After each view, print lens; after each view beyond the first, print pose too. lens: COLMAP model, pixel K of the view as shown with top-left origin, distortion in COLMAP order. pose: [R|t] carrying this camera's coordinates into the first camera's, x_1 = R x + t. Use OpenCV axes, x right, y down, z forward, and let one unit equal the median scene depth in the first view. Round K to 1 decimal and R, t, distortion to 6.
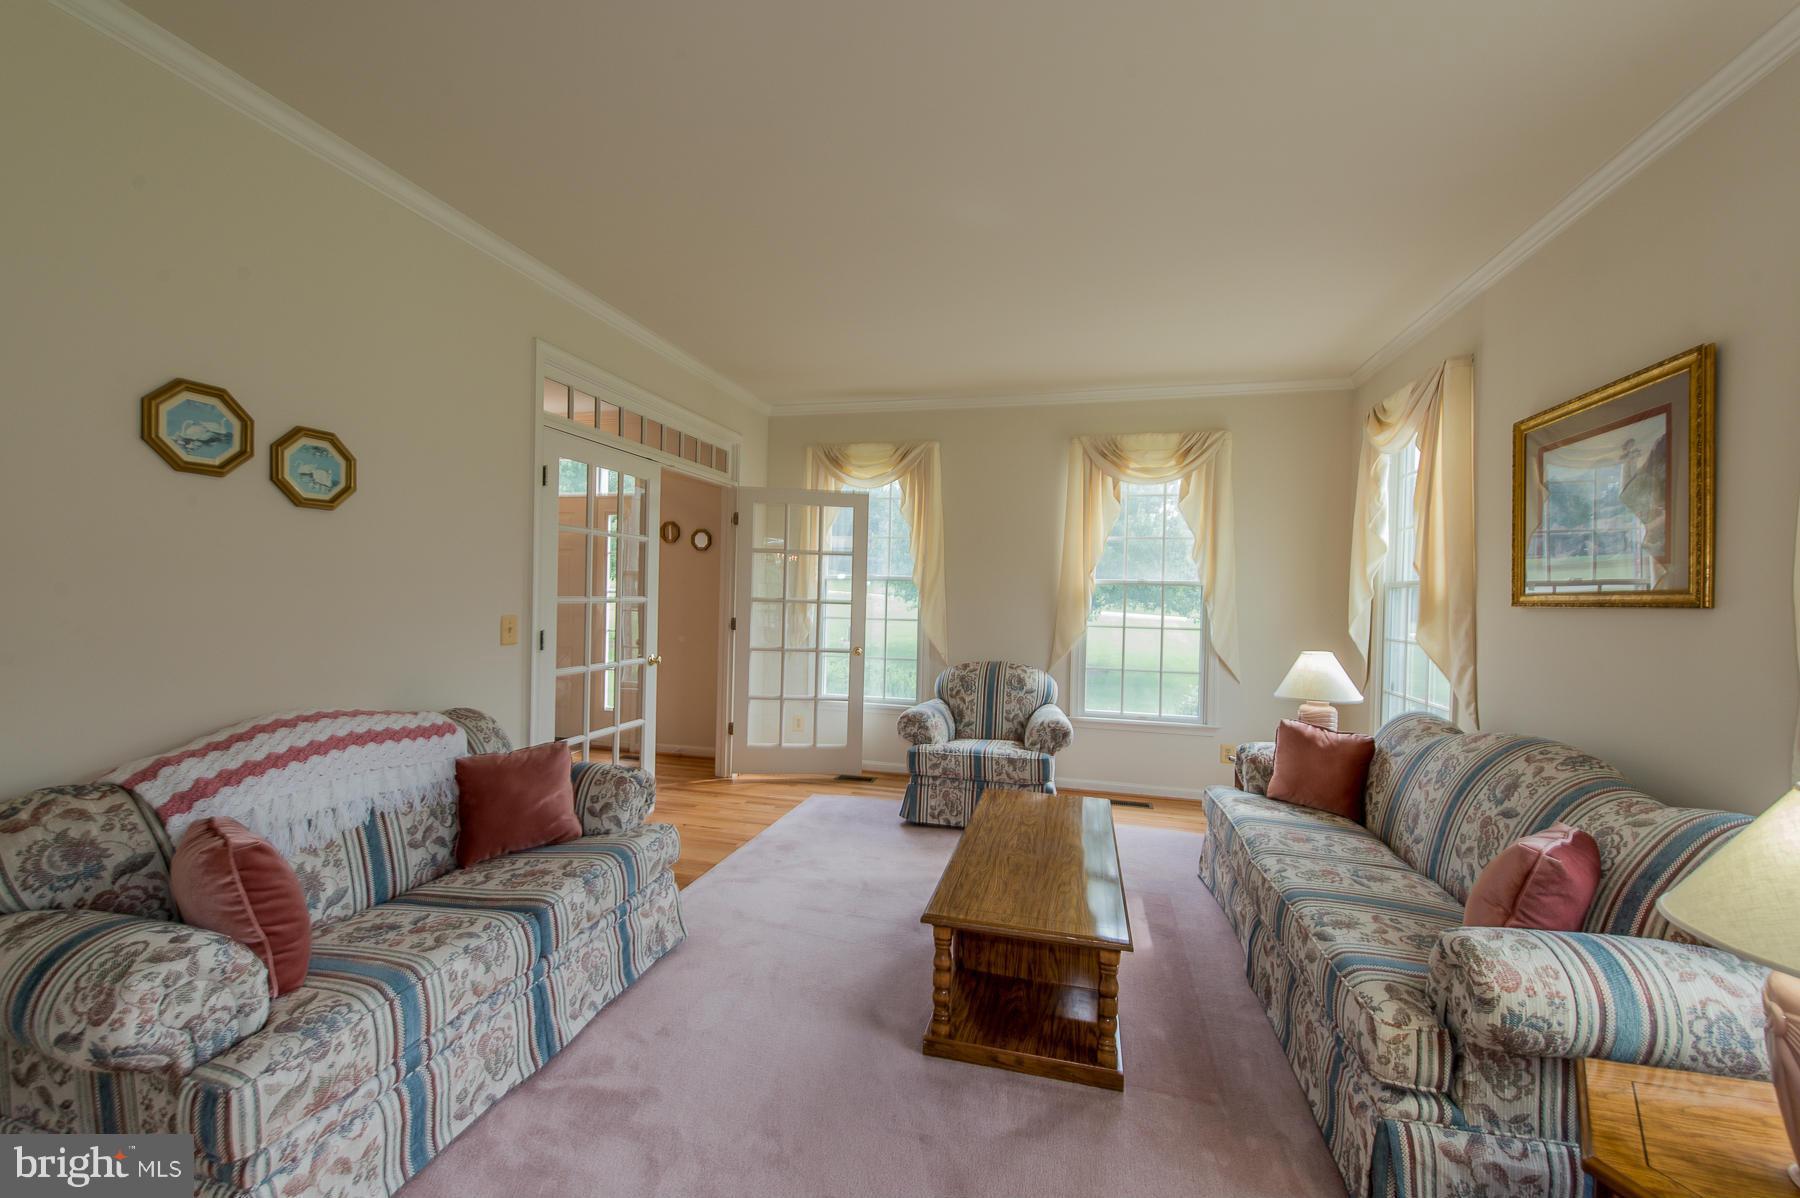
lens RADIAL K [[711.8, 0, 890.8], [0, 711.8, 603.3], [0, 0, 1]] dist [0.005779, -0.000116]
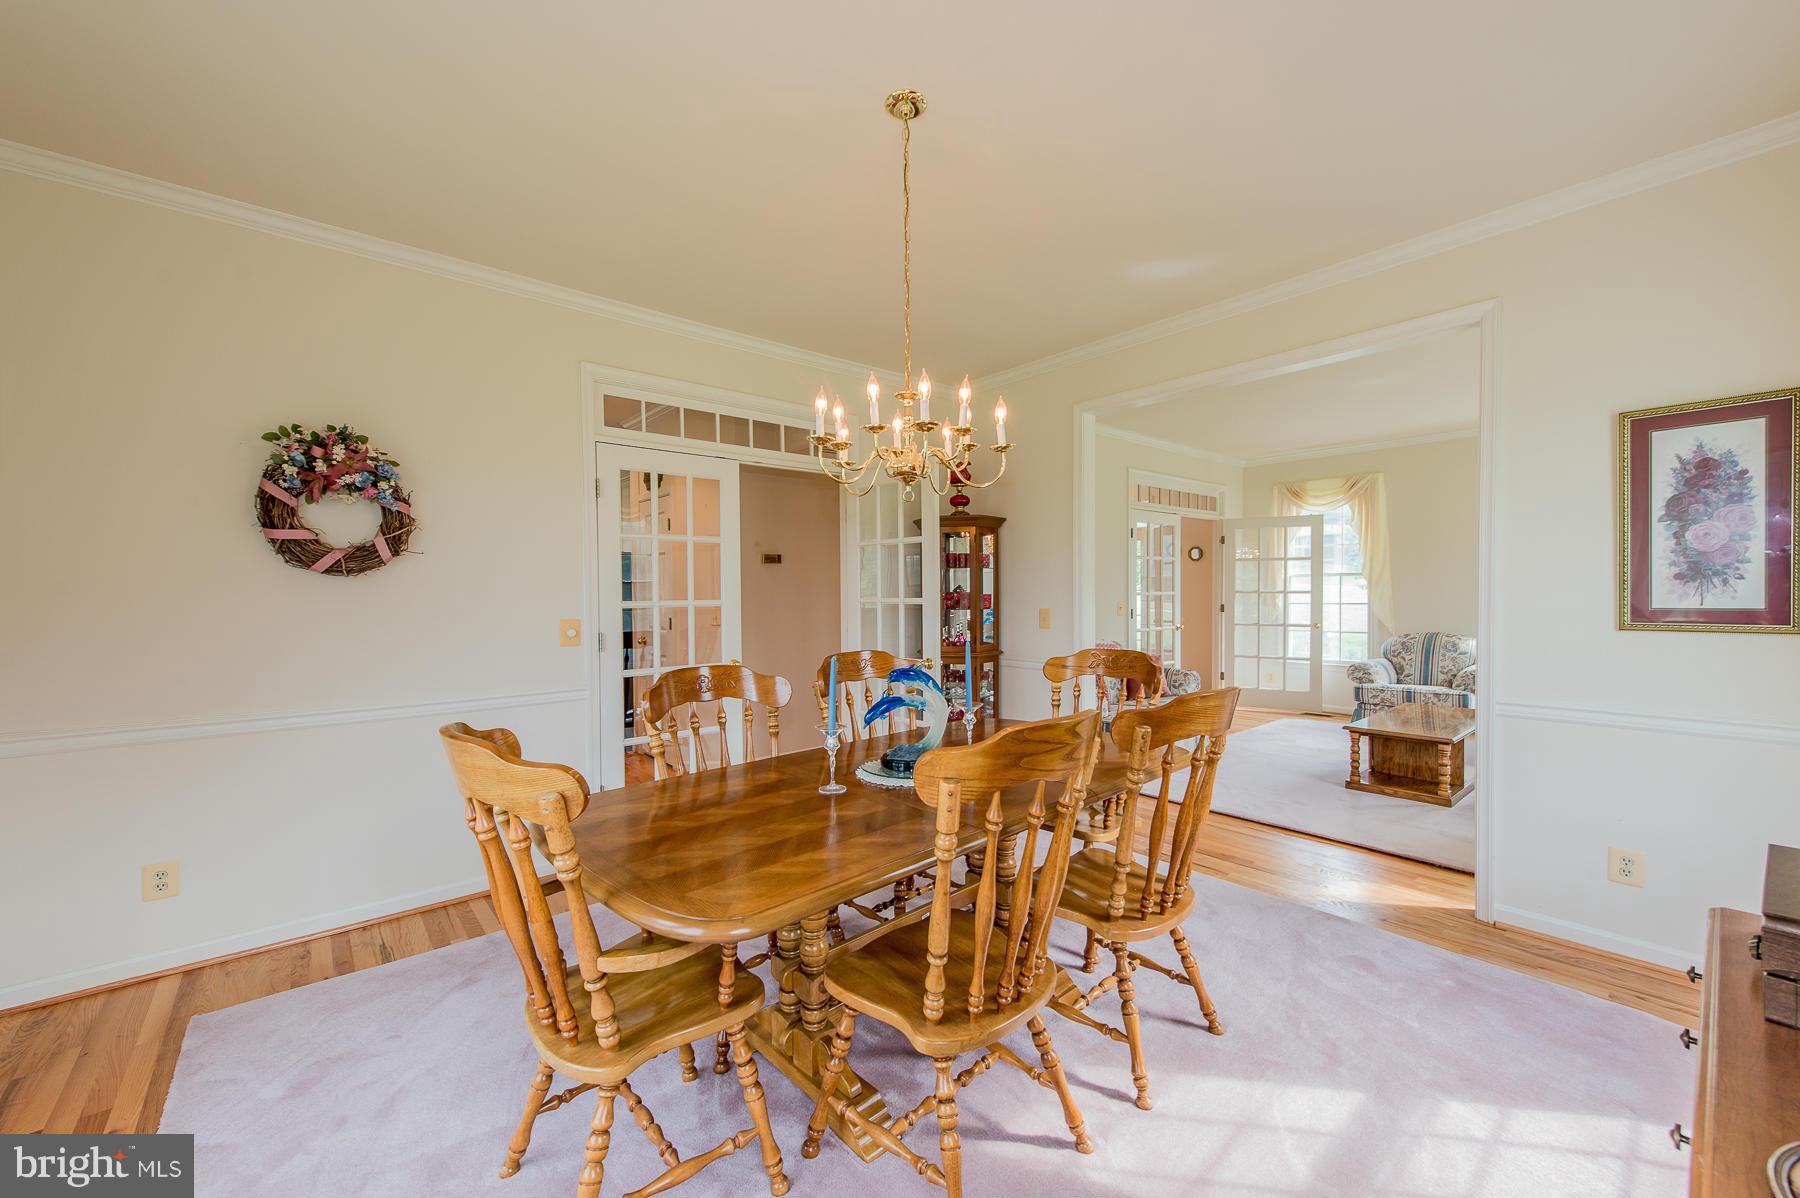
lens RADIAL K [[711.8, 0, 890.8], [0, 711.8, 603.3], [0, 0, 1]] dist [0.005779, -0.000116]
pose [[0.824466, -0.018193, -0.565620, 0.060780], [0.018889, 0.999811, -0.004625, 0.012697], [0.565597, -0.006870, 0.824653, -0.686168]]
